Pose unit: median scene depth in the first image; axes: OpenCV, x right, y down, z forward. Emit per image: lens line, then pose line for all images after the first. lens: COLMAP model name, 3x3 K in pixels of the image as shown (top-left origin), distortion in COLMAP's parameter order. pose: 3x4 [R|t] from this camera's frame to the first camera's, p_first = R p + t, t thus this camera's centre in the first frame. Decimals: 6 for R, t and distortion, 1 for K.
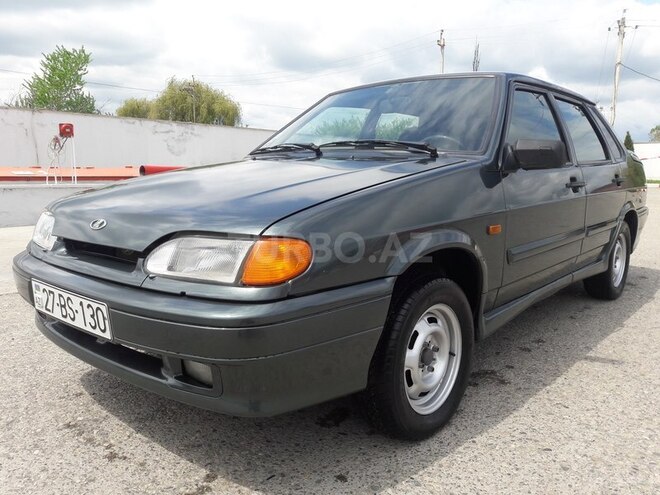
lens RADIAL K [[531.9, 0, 333.9], [0, 531.9, 248.2], [0, 0, 1]] dist [0.024896, -0.029374]
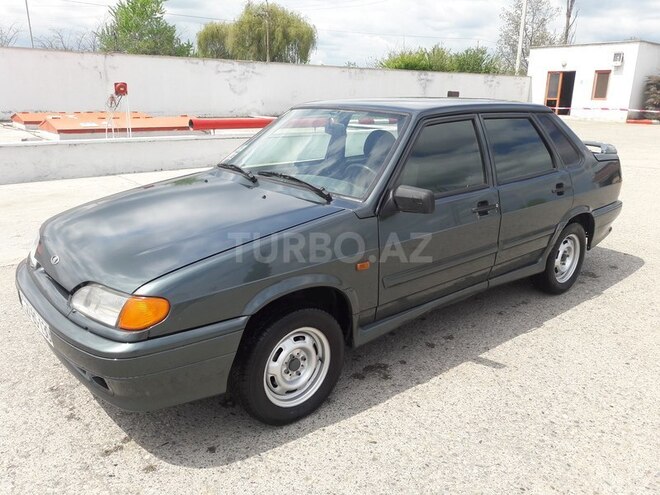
lens RADIAL K [[531.9, 0, 327.0], [0, 531.9, 244.3], [0, 0, 1]] dist [0.024896, -0.029374]
pose [[0.987753, 0.048991, -0.148137, 0.322389], [-0.029411, 0.990869, 0.131584, -0.199253], [0.153231, -0.125615, 0.980174, -0.182624]]
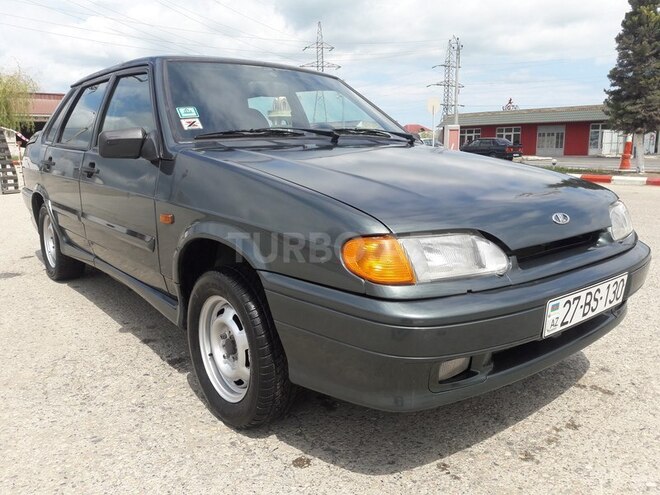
lens RADIAL K [[531.9, 0, 331.0], [0, 531.9, 256.3], [0, 0, 1]] dist [0.024896, -0.029374]
pose [[0.163224, -0.210482, 0.963875, -1.012023], [0.150269, 0.970882, 0.186565, -0.155176], [-0.975078, 0.114389, 0.190100, 0.846257]]
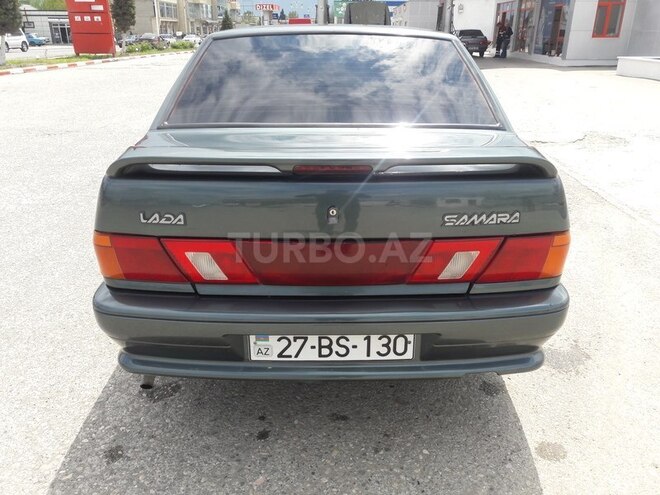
lens RADIAL K [[531.9, 0, 329.7], [0, 531.9, 253.3], [0, 0, 1]] dist [0.024896, -0.029374]
pose [[-0.757374, 0.241212, -0.606797, 1.204102], [-0.099908, 0.875523, 0.472734, -0.534332], [0.645294, 0.418660, -0.638999, 2.366635]]
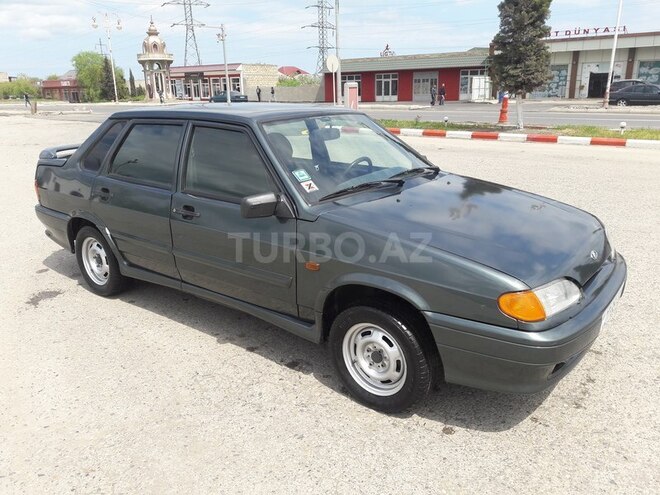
lens RADIAL K [[531.9, 0, 333.0], [0, 531.9, 254.0], [0, 0, 1]] dist [0.024896, -0.029374]
pose [[-0.068876, -0.308471, 0.948737, -1.268375], [0.162064, 0.934903, 0.315738, -0.451637], [-0.984374, 0.175503, -0.014400, 1.208368]]
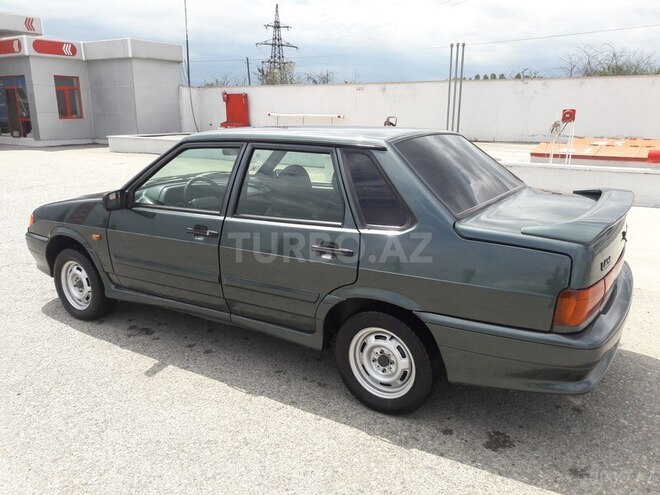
lens RADIAL K [[531.9, 0, 338.5], [0, 531.9, 247.2], [0, 0, 1]] dist [0.024896, -0.029374]
pose [[0.158098, 0.234813, -0.959097, 1.773878], [-0.141689, 0.966656, 0.213308, -0.415514], [0.977205, 0.102170, 0.186096, 1.189259]]
